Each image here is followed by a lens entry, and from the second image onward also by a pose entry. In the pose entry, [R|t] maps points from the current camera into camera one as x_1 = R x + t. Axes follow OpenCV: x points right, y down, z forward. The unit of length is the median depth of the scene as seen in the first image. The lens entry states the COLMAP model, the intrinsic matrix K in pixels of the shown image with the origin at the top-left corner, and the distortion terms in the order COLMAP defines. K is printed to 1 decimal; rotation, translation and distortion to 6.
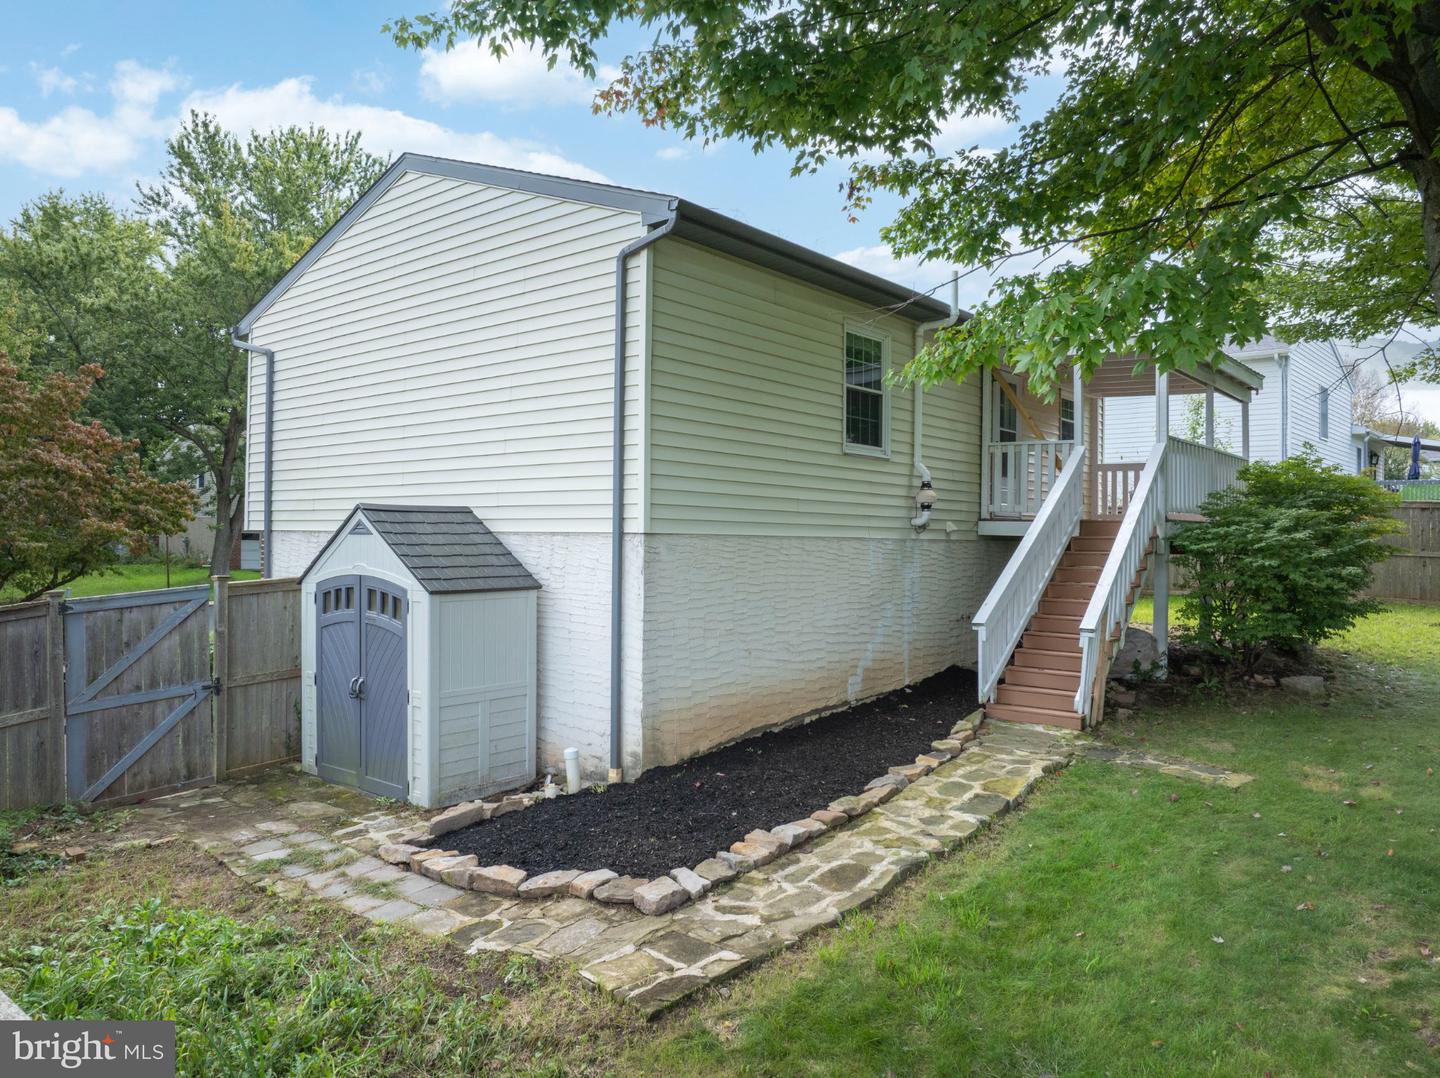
lens RADIAL K [[1009.8, 0, 709.3], [0, 1009.8, 539.7], [0, 0, 1]] dist [-0.059416, 0.041743]
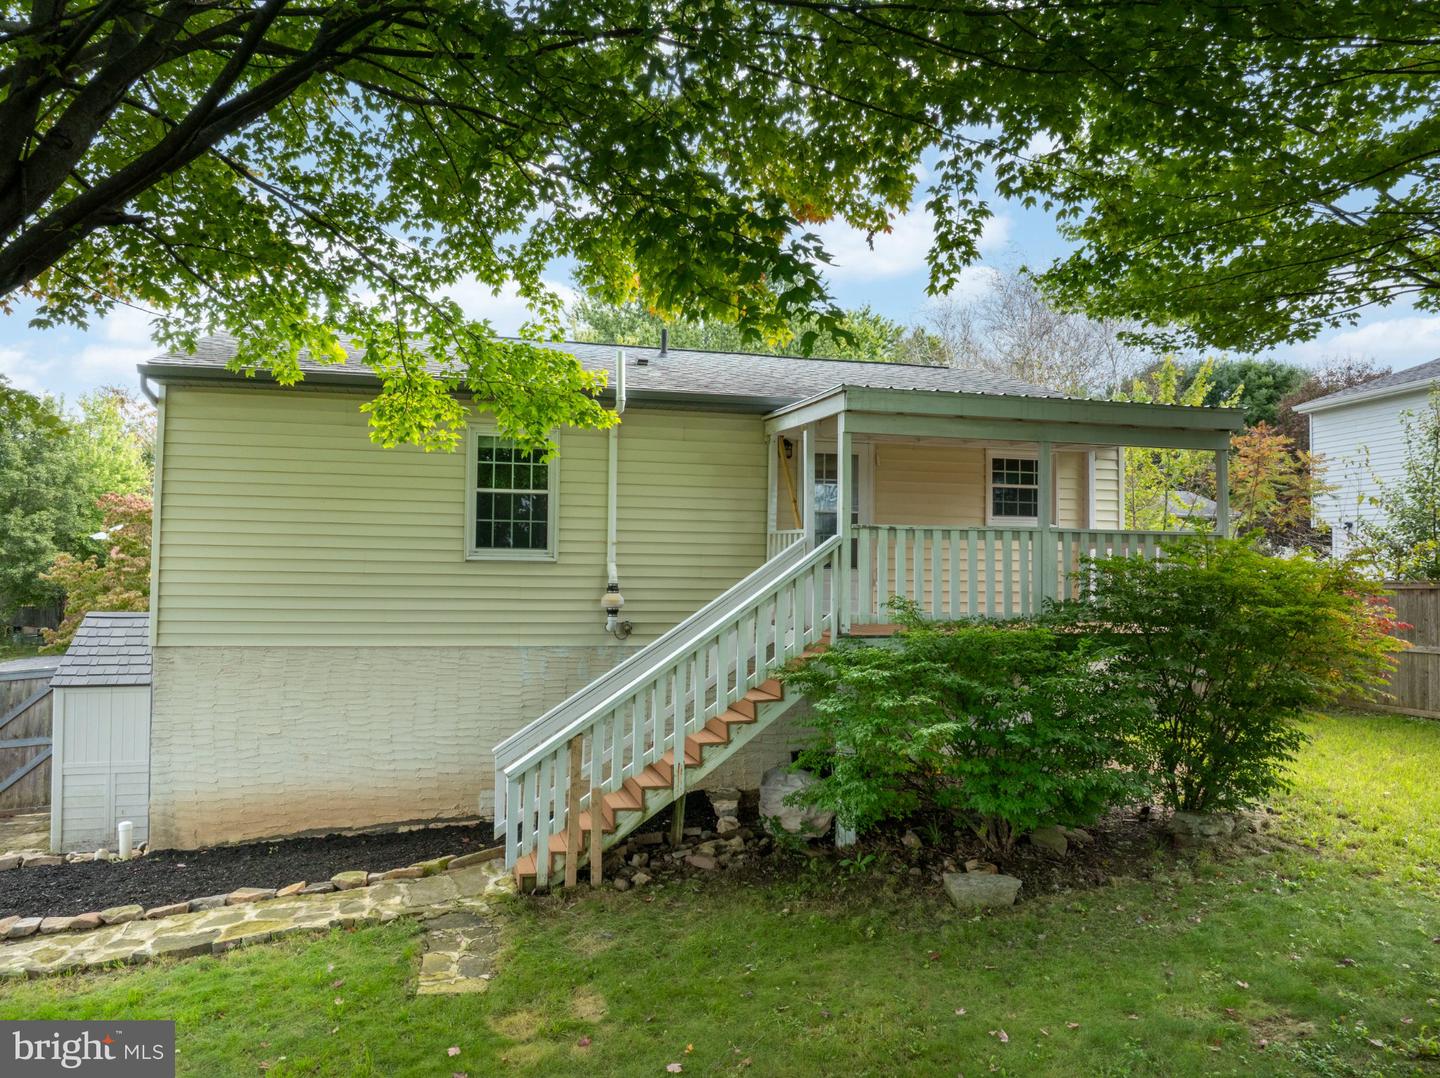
lens RADIAL K [[1009.8, 0, 709.3], [0, 1009.8, 539.7], [0, 0, 1]] dist [-0.059416, 0.041743]
pose [[0.806694, -0.022130, -0.590554, 1.146672], [-0.002635, 0.999154, -0.041041, -0.084264], [0.590963, 0.034663, 0.805954, 0.447452]]
